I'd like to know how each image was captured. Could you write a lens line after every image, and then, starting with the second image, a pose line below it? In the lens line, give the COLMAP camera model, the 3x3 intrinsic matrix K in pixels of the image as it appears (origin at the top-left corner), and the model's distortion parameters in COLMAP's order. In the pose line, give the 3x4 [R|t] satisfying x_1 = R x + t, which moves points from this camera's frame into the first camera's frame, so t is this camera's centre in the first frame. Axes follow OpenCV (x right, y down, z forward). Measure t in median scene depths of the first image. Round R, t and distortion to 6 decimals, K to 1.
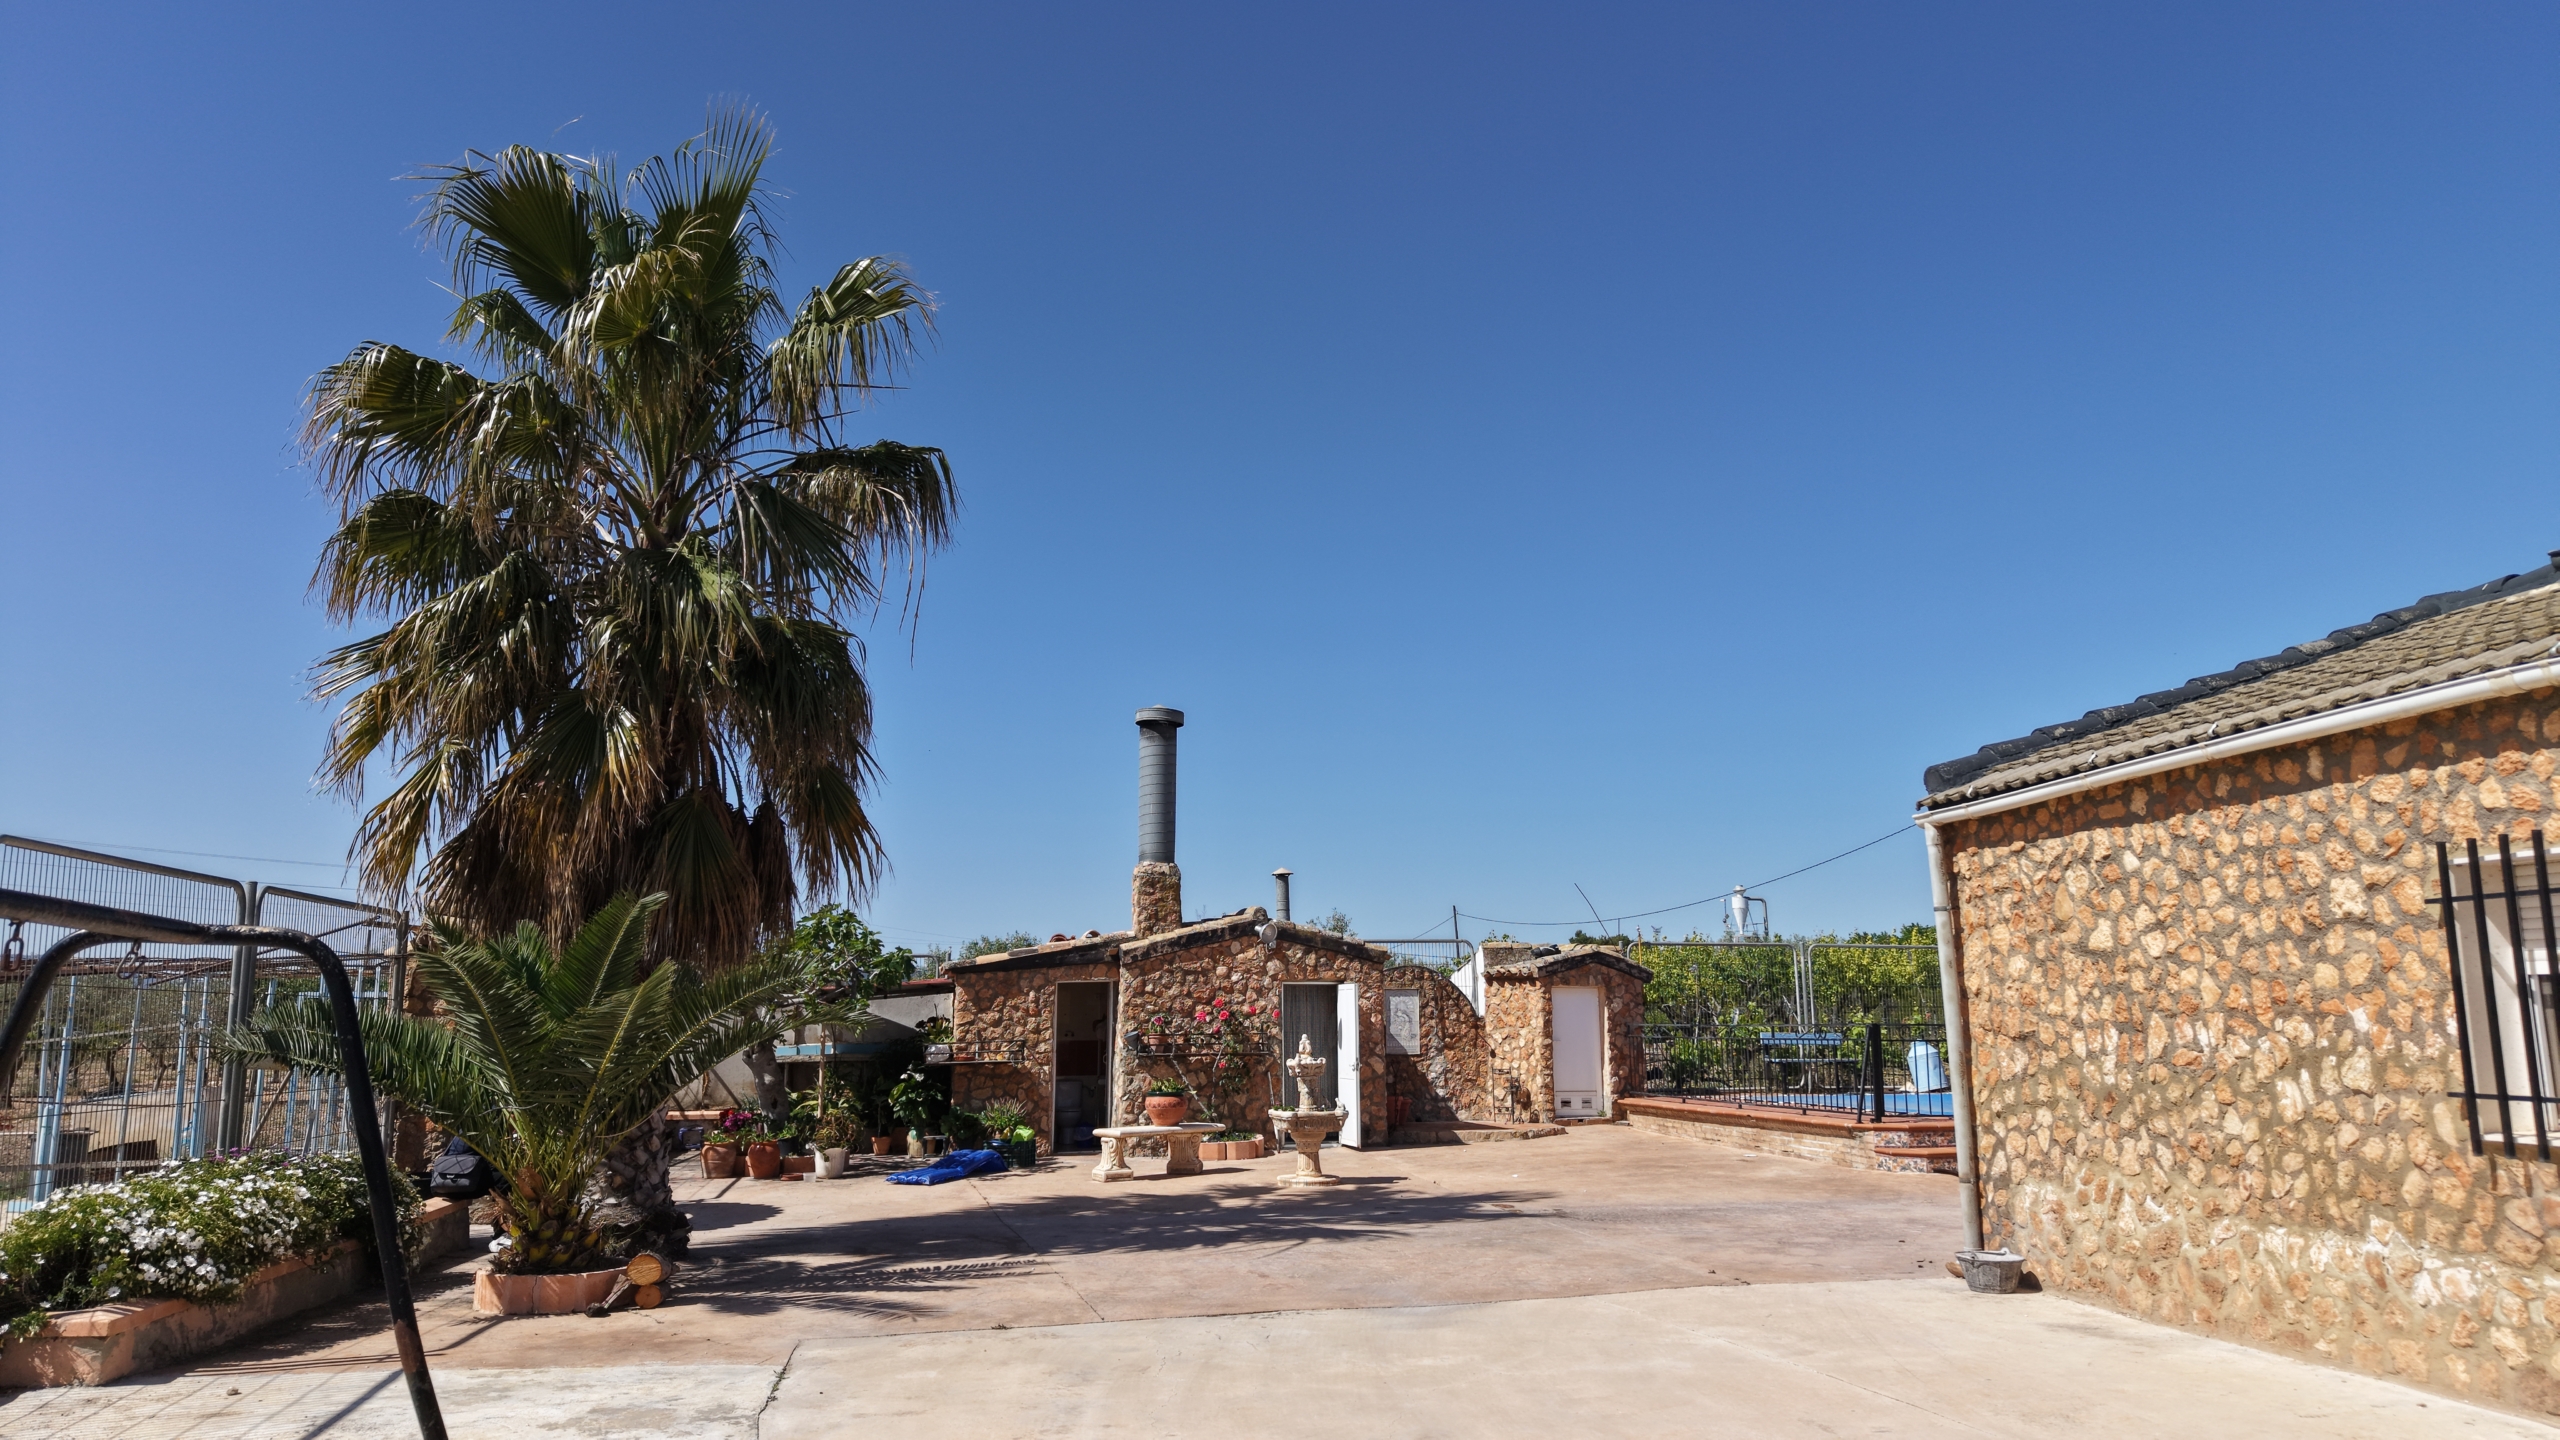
lens RADIAL K [[1709.9, 0, 1285.6], [0, 1709.9, 709.3], [0, 0, 1]] dist [0.019361, -0.020765]
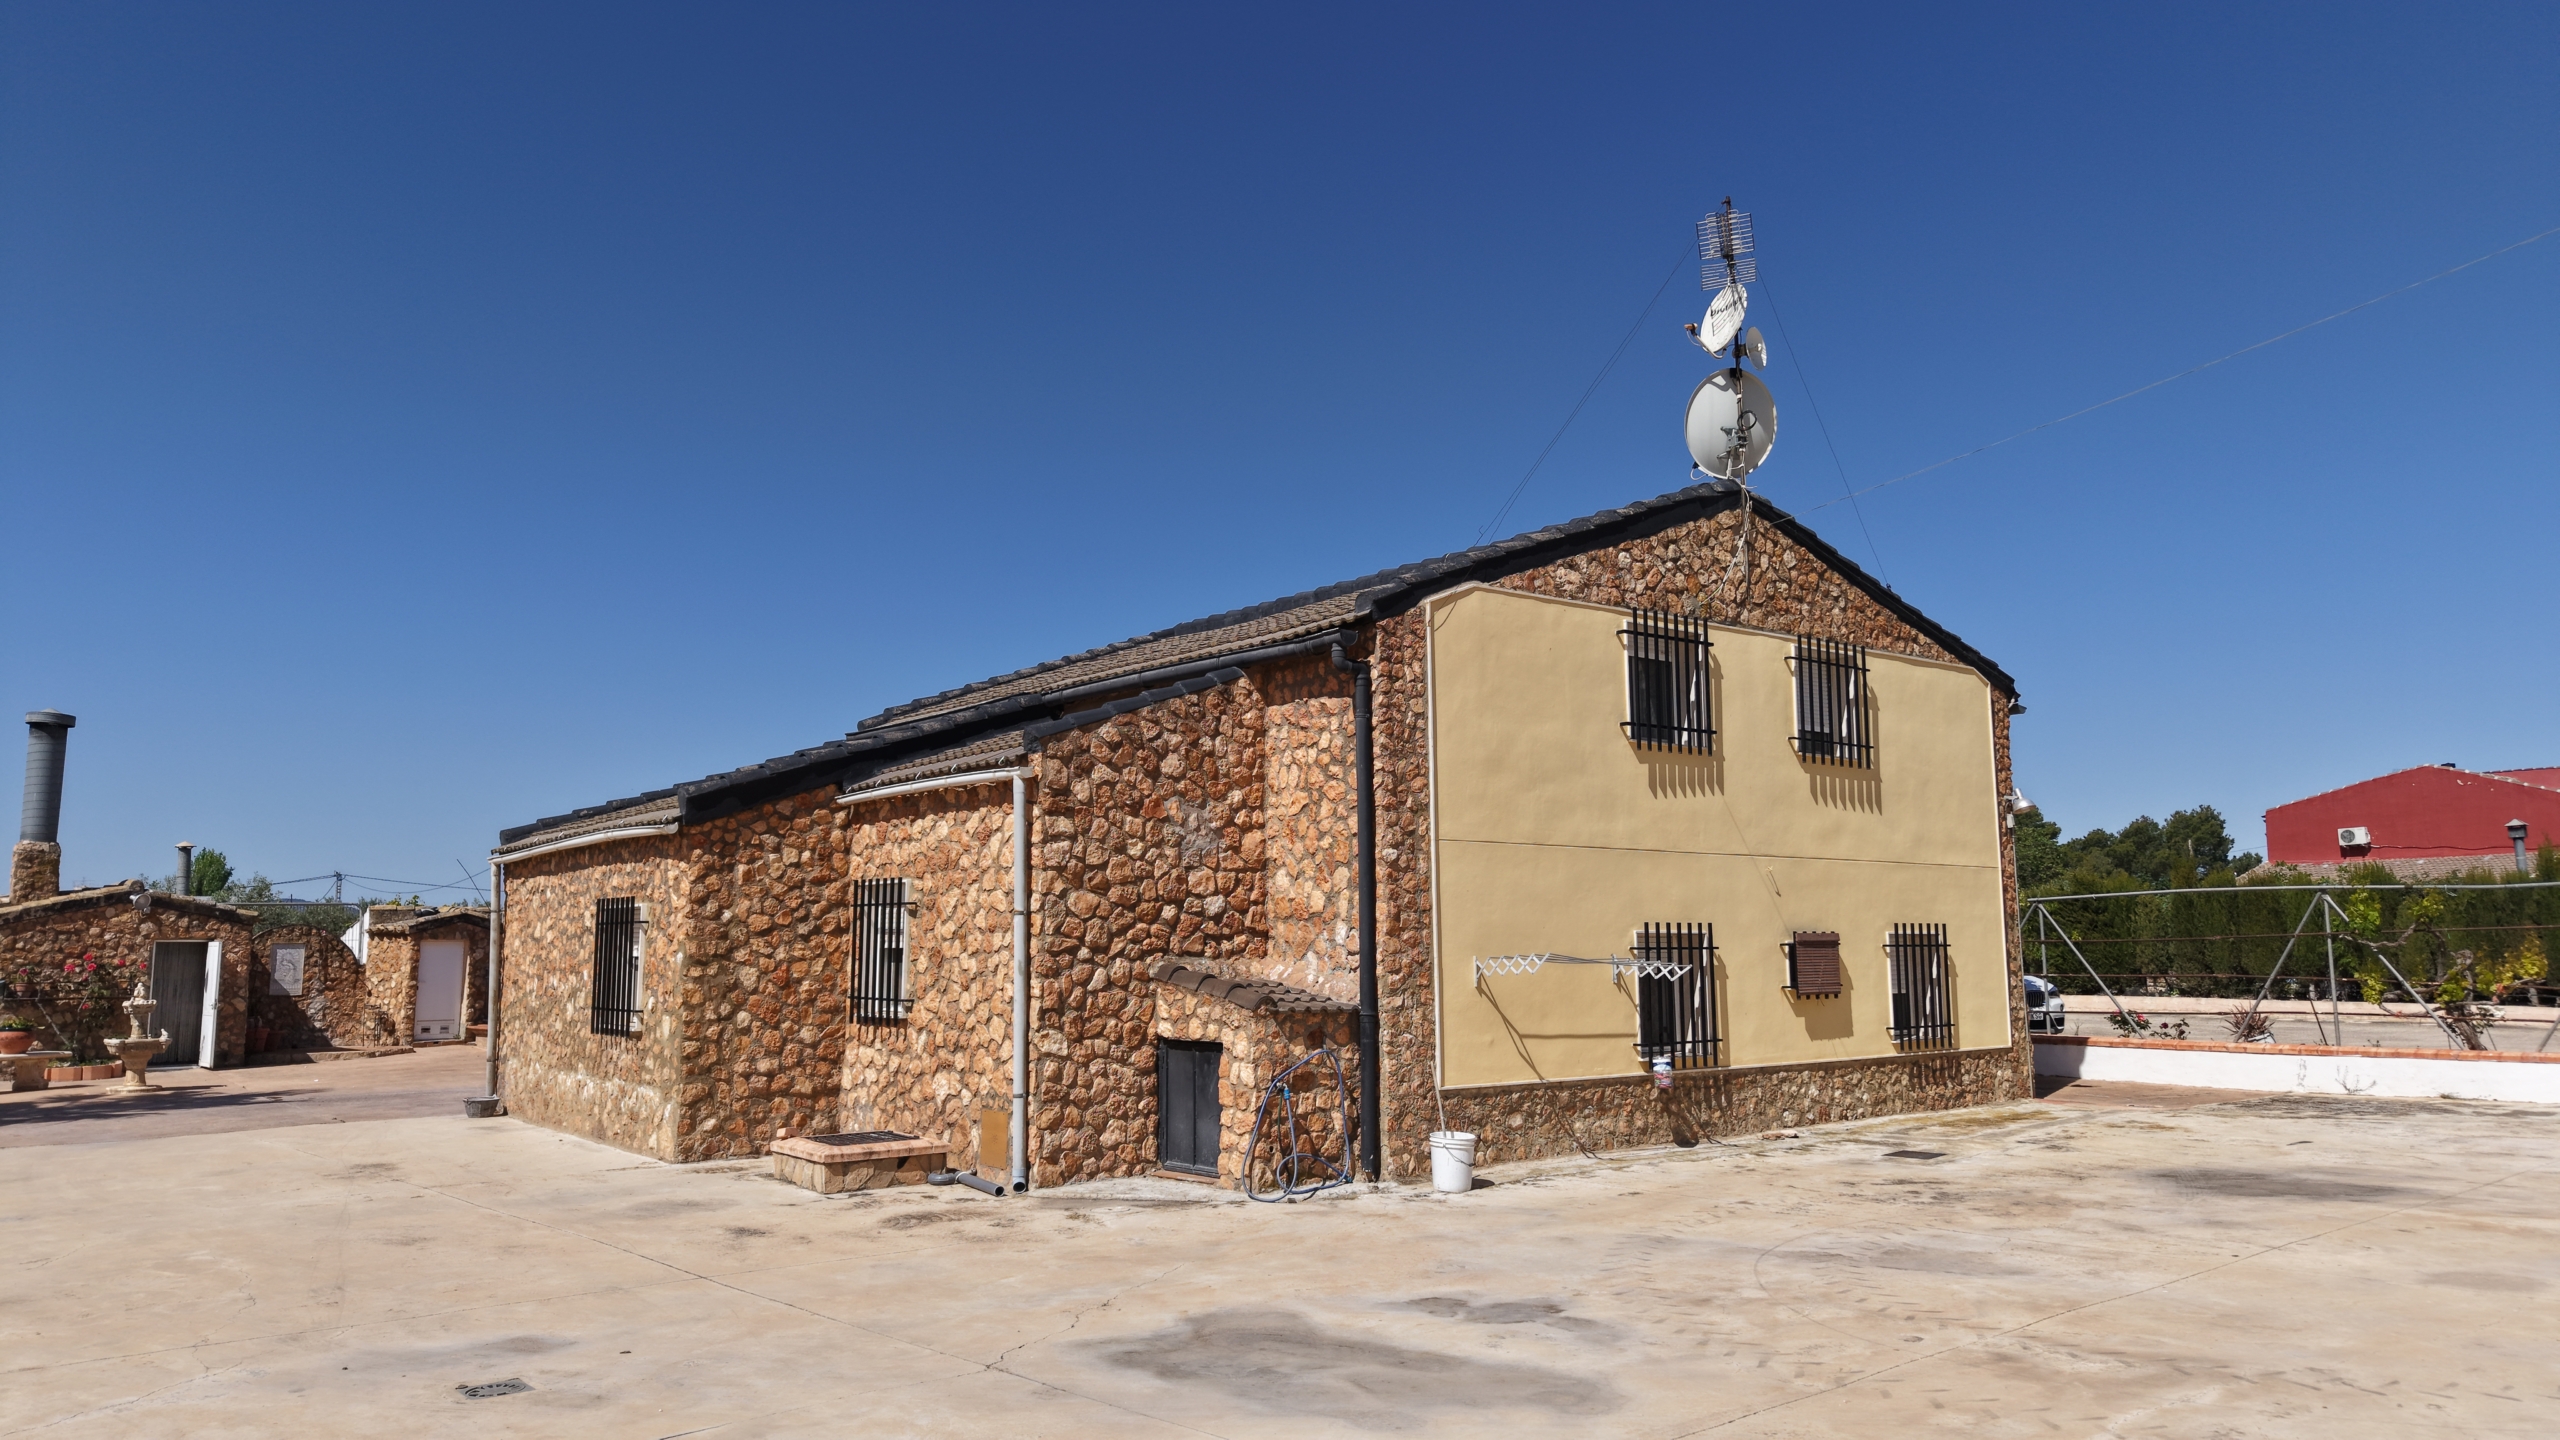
lens RADIAL K [[1709.9, 0, 1316.0], [0, 1709.9, 715.7], [0, 0, 1]] dist [0.019361, -0.020765]
pose [[0.879866, 0.060409, 0.471366, 0.267400], [-0.080553, 0.996493, 0.022654, -0.186611], [-0.468344, -0.057902, 0.881647, -0.916357]]
